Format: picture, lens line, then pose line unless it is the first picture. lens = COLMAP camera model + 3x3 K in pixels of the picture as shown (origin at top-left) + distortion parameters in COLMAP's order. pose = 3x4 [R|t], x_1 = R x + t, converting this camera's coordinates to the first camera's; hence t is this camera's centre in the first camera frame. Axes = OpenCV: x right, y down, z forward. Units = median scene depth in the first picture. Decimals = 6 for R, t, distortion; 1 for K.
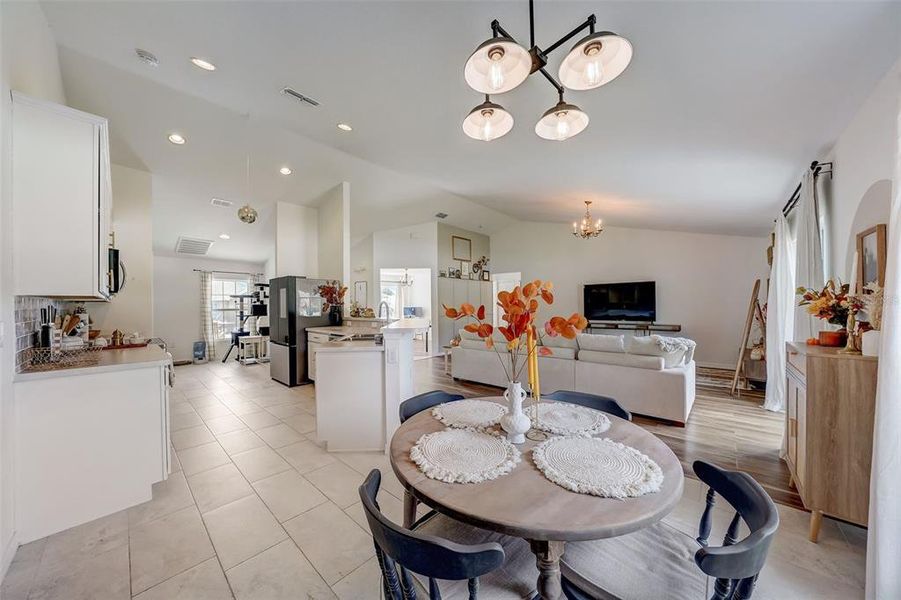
lens RADIAL K [[310.6, 0, 449.9], [0, 310.6, 304.3], [0, 0, 1]] dist [-0.018877, 0.002988]
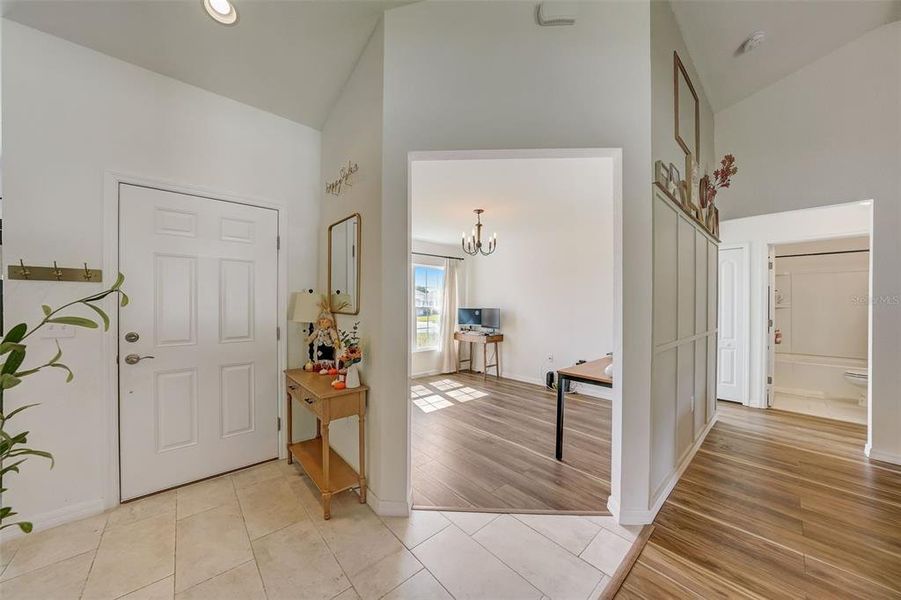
lens RADIAL K [[310.6, 0, 450.7], [0, 310.6, 305.8], [0, 0, 1]] dist [-0.018877, 0.002988]
pose [[0.994627, 0.015819, -0.102304, -0.145504], [-0.015017, 0.999850, 0.008609, 0.001914], [0.102425, -0.007026, 0.994716, 0.667770]]
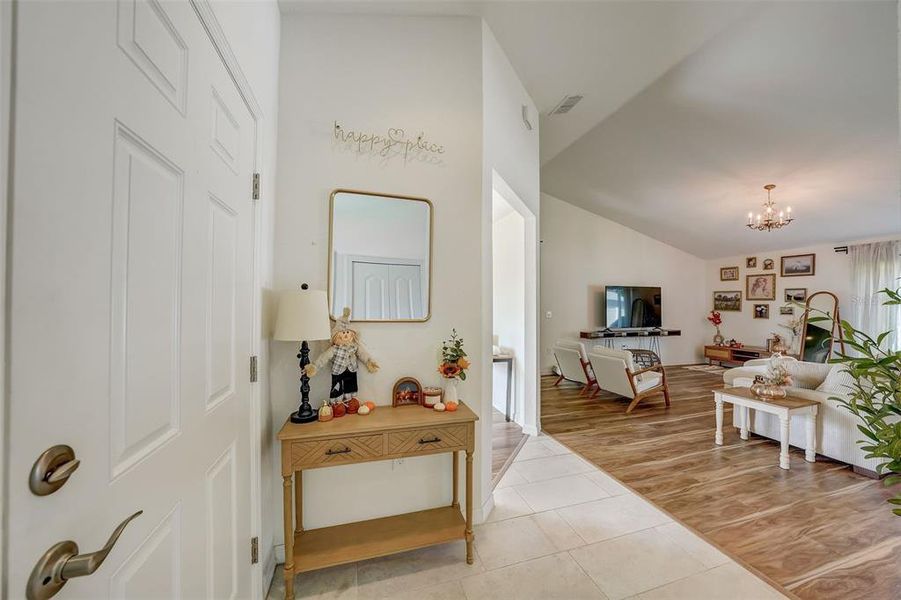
lens RADIAL K [[310.6, 0, 451.6], [0, 310.6, 304.4], [0, 0, 1]] dist [-0.018877, 0.002988]
pose [[0.515127, 0.017873, 0.856928, -0.398208], [-0.010792, 0.999839, -0.014367, 0.003206], [-0.857046, -0.001847, 0.515236, 0.778867]]
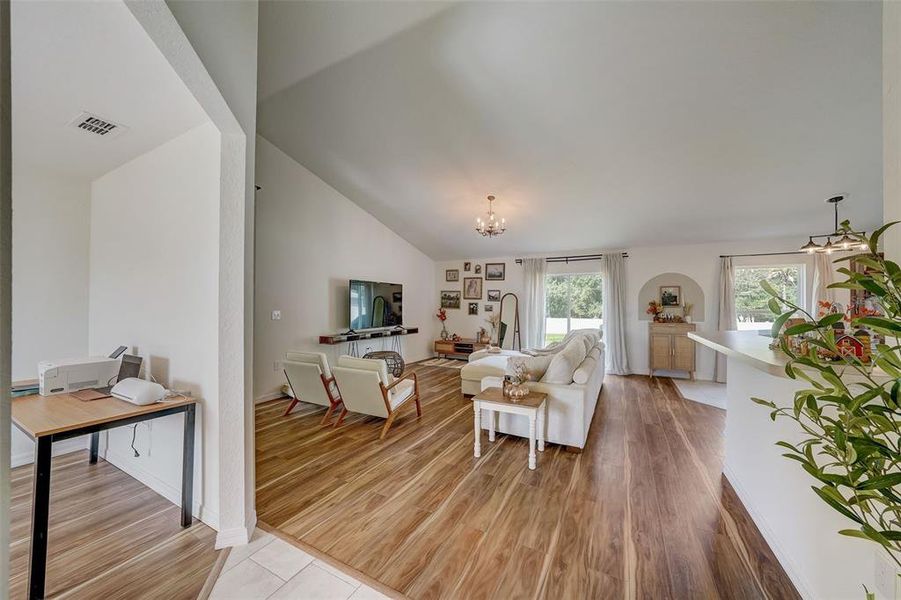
lens RADIAL K [[323.4, 0, 449.4], [0, 323.4, 303.0], [0, 0, 1]] dist [-0.007238, 0.000040]
pose [[-0.242286, 0.016987, 0.970056, -0.272005], [-0.003349, 0.999826, -0.018345, 0.002154], [-0.970199, -0.007693, -0.242187, 0.803978]]
